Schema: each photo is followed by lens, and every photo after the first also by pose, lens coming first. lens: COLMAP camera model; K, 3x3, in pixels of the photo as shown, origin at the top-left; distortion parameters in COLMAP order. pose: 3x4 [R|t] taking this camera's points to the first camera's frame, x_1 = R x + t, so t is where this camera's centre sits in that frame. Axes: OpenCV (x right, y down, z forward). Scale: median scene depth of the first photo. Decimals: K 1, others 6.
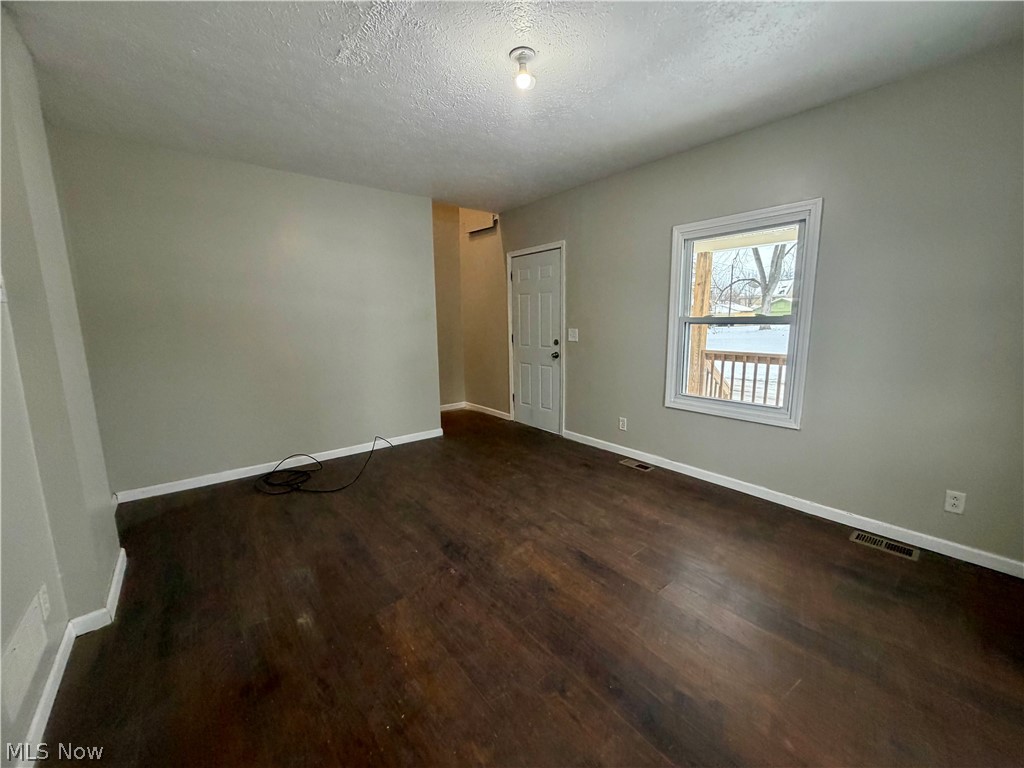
lens RADIAL K [[410.0, 0, 506.0], [0, 410.0, 383.3], [0, 0, 1]] dist [0.004540, -0.000385]
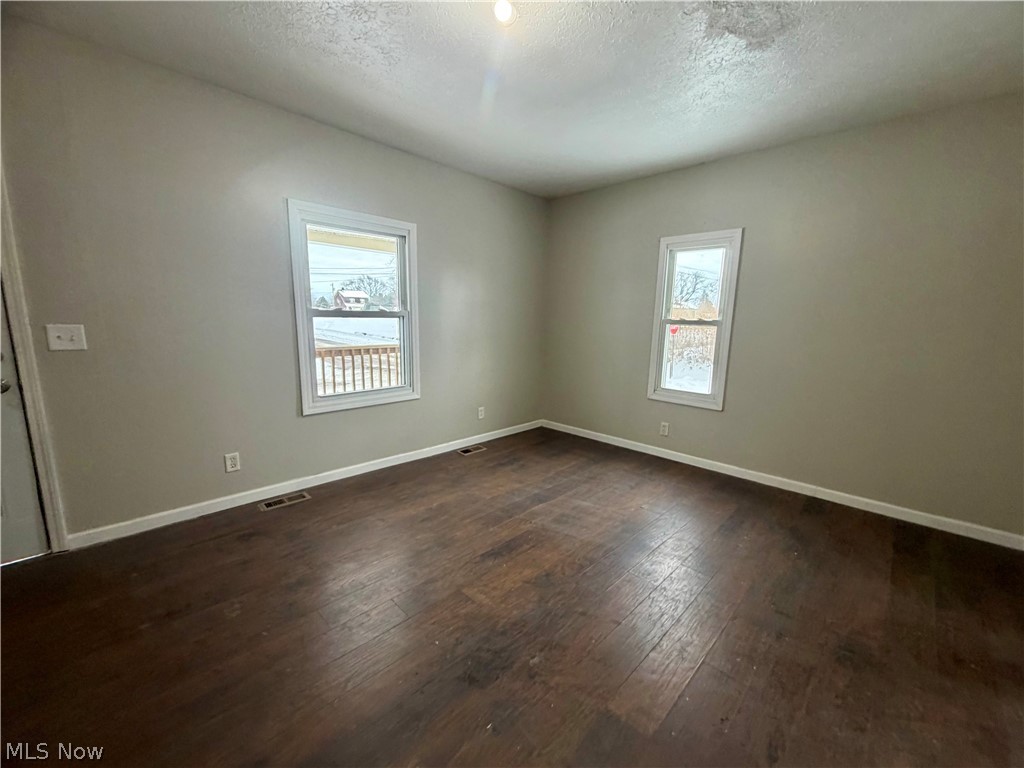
lens RADIAL K [[410.0, 0, 508.8], [0, 410.0, 386.6], [0, 0, 1]] dist [0.004540, -0.000385]
pose [[-0.124549, -0.156891, 0.979731, -0.601065], [0.138435, 0.975014, 0.173734, -0.112846], [-0.982509, 0.157267, -0.099718, 0.829922]]
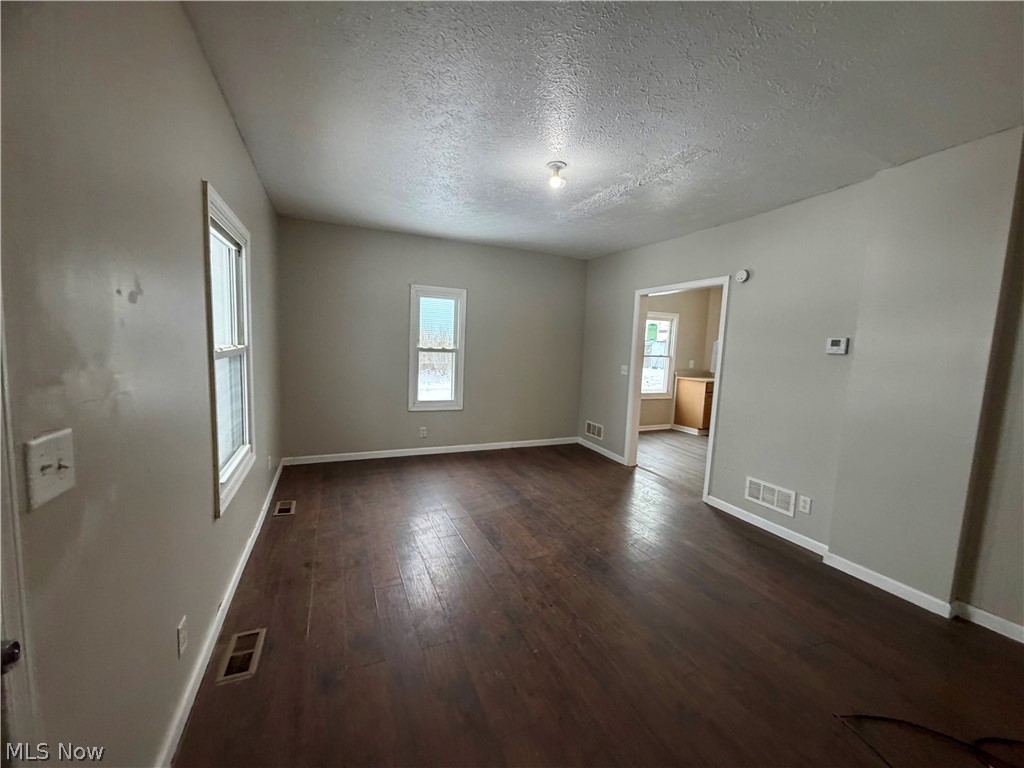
lens RADIAL K [[410.0, 0, 513.3], [0, 410.0, 382.6], [0, 0, 1]] dist [0.004540, -0.000385]
pose [[-0.969575, -0.046586, 0.240322, -0.126864], [0.014762, 0.968812, 0.247357, -0.302002], [-0.244350, 0.243378, -0.938648, 1.716338]]
